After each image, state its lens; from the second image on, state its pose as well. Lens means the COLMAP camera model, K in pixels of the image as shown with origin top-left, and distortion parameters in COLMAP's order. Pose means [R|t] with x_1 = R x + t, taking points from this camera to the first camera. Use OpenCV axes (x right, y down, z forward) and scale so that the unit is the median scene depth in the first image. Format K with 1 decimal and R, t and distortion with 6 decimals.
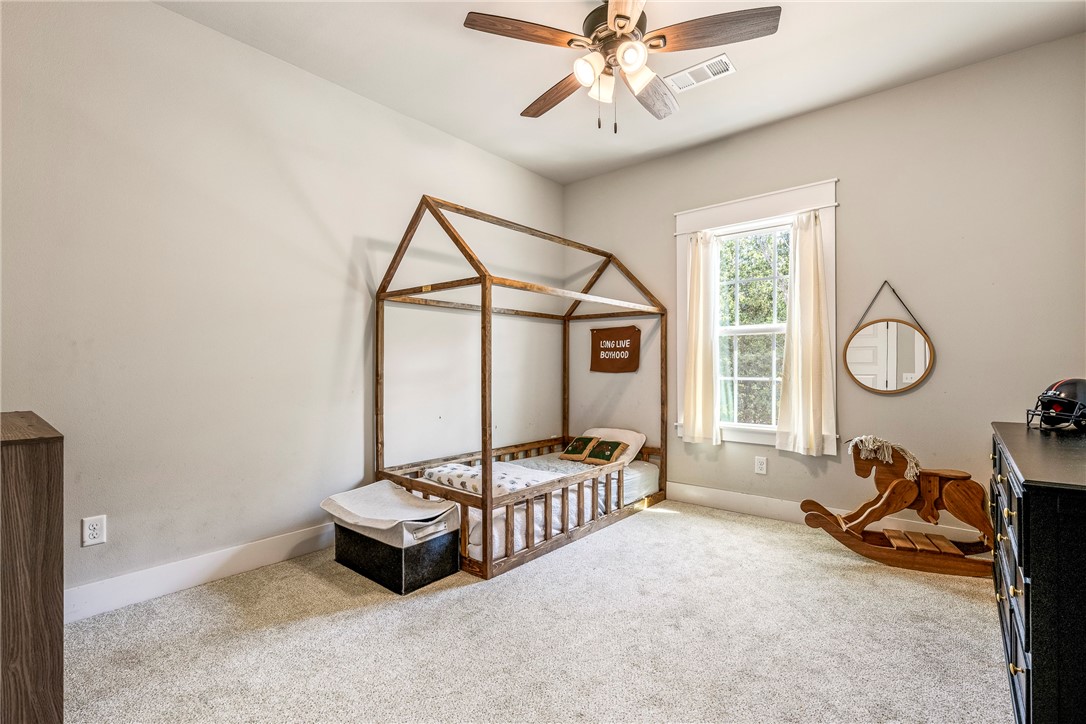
lens RADIAL K [[511.2, 0, 540.6], [0, 511.2, 365.4], [0, 0, 1]] dist [0.008216, -0.001294]
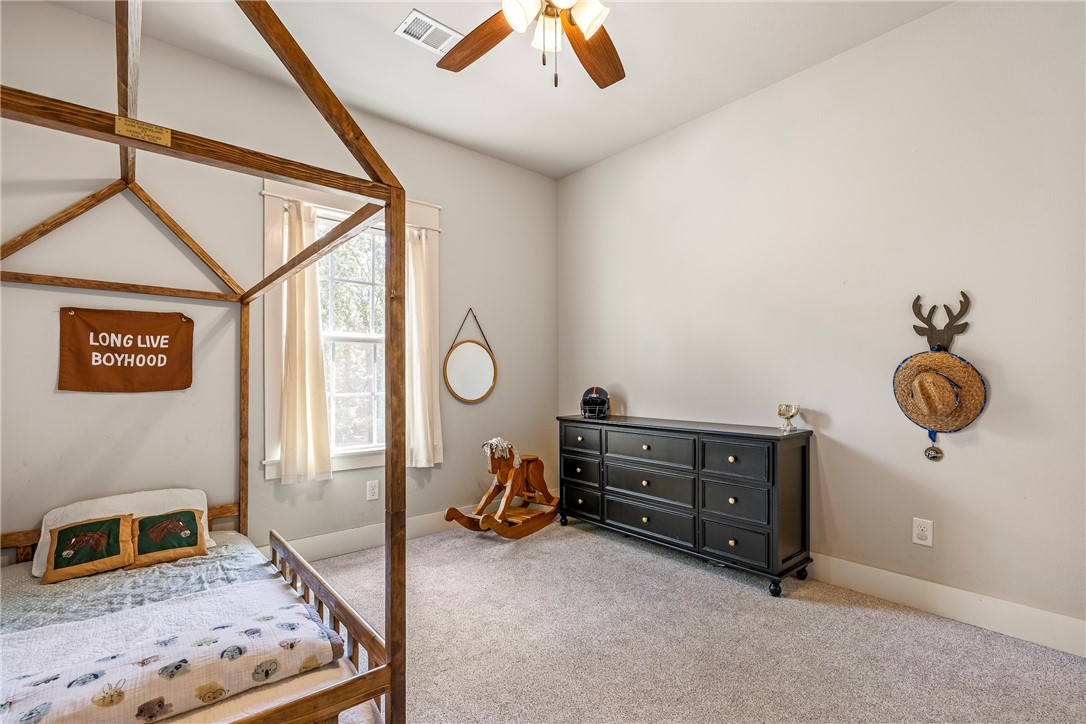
lens RADIAL K [[511.2, 0, 525.2], [0, 511.2, 376.4], [0, 0, 1]] dist [0.008216, -0.001294]
pose [[0.149512, 0.005906, 0.988742, -0.372935], [0.001330, 0.999980, -0.006174, 0.001372], [-0.988759, 0.002239, 0.149502, 0.536863]]
